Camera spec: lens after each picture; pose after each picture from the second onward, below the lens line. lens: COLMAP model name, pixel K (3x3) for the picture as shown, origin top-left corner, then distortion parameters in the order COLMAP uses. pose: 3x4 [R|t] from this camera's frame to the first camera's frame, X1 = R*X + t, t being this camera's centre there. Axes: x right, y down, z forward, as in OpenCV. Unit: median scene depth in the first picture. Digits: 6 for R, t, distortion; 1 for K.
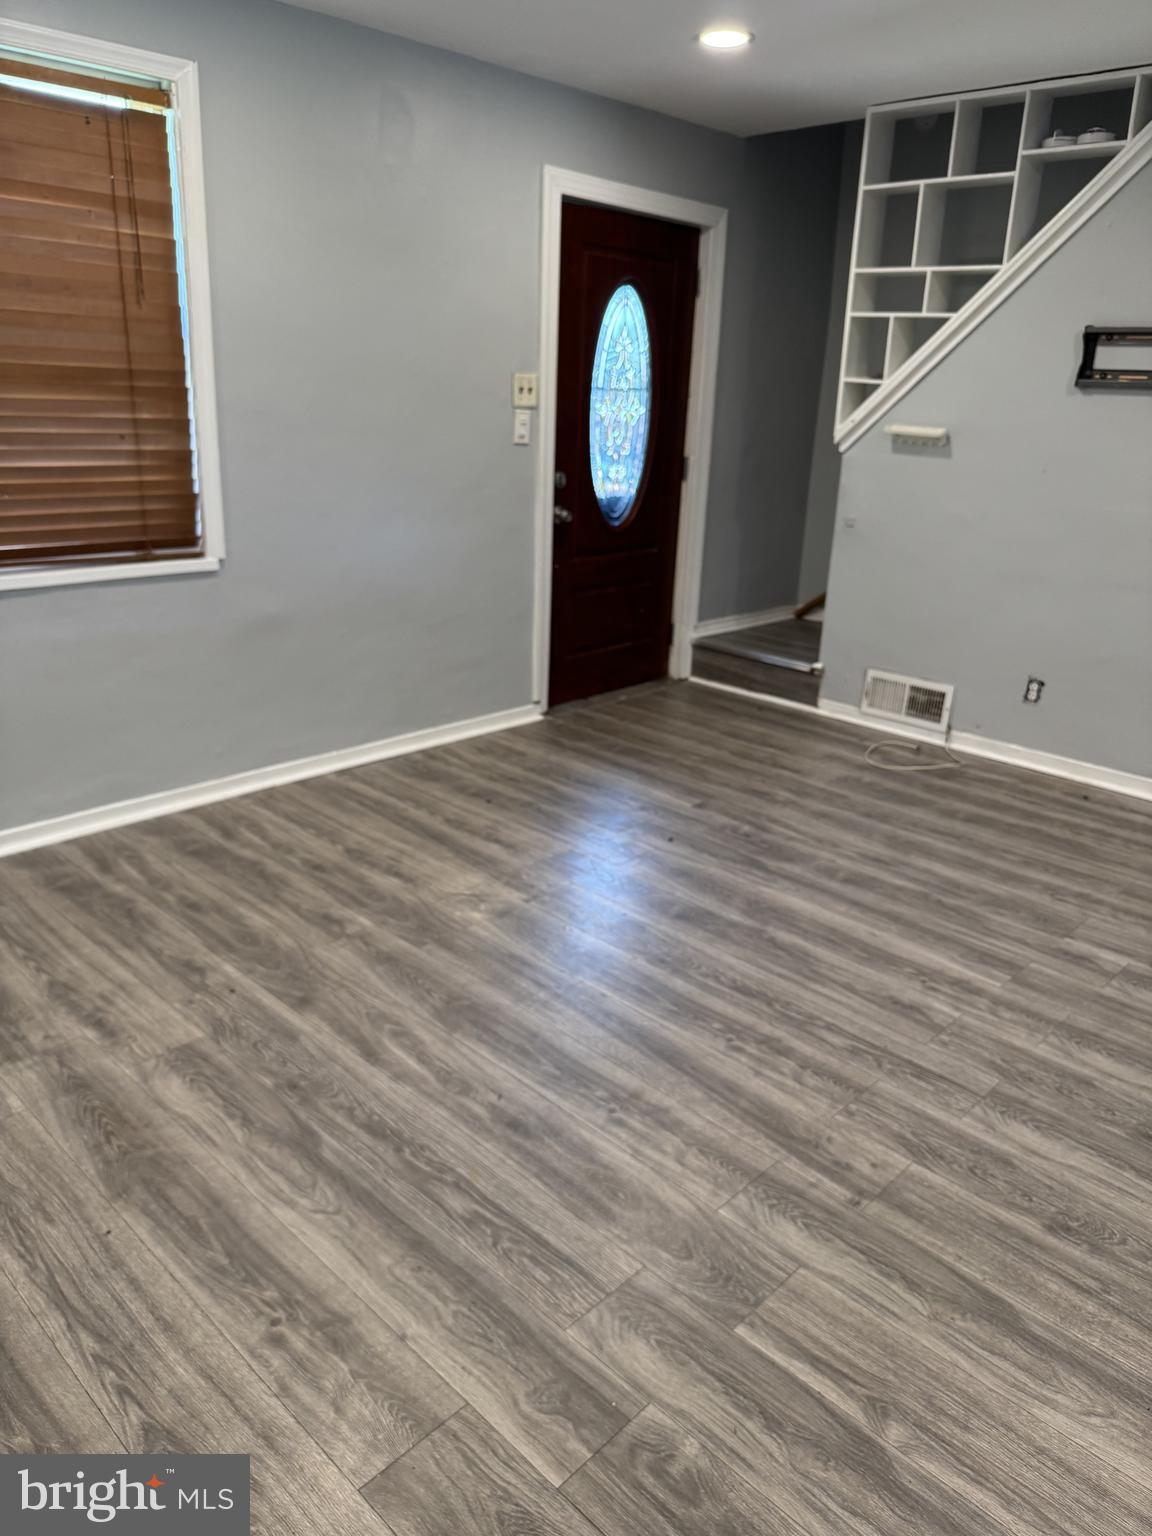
lens RADIAL K [[1098.0, 0, 573.9], [0, 1098.0, 769.4], [0, 0, 1]] dist [0.023777, -0.058567]
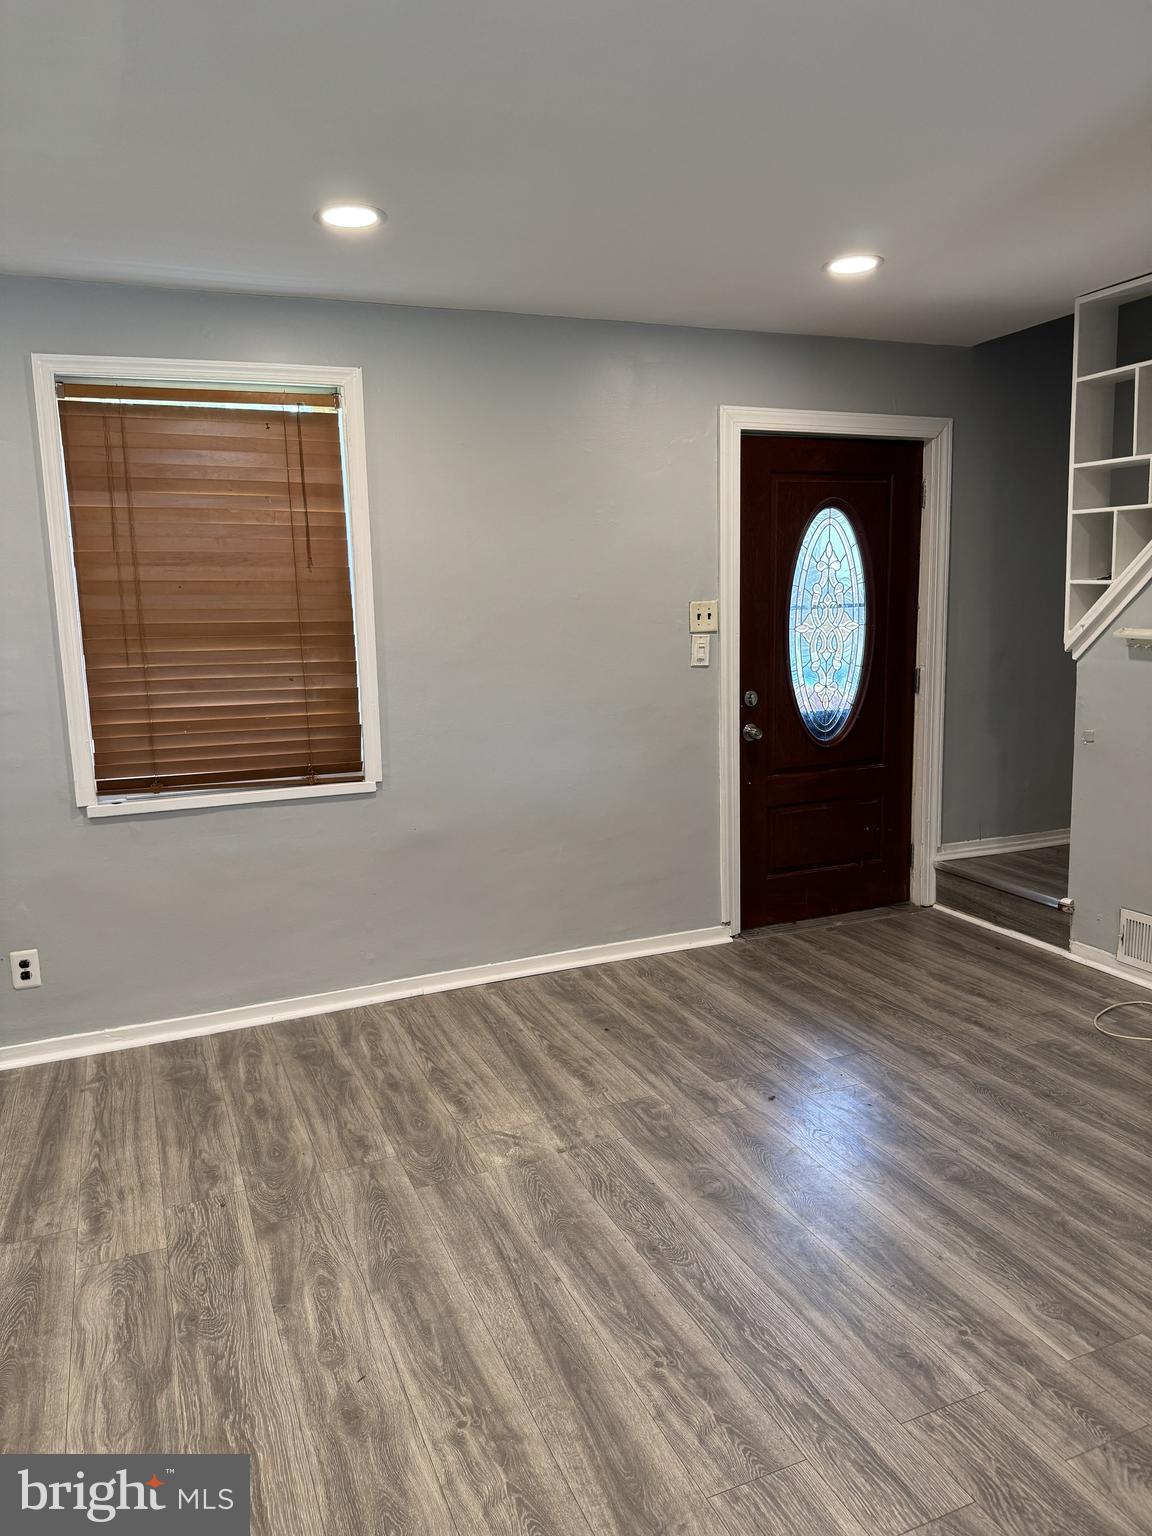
lens RADIAL K [[1072.7, 0, 576.6], [0, 1072.7, 764.3], [0, 0, 1]] dist [0.088258, -0.155213]
pose [[0.918176, 0.000540, -0.396173, 0.285459], [-0.072425, 0.983376, -0.166512, -0.042961], [0.389497, 0.181580, 0.902951, 0.099165]]
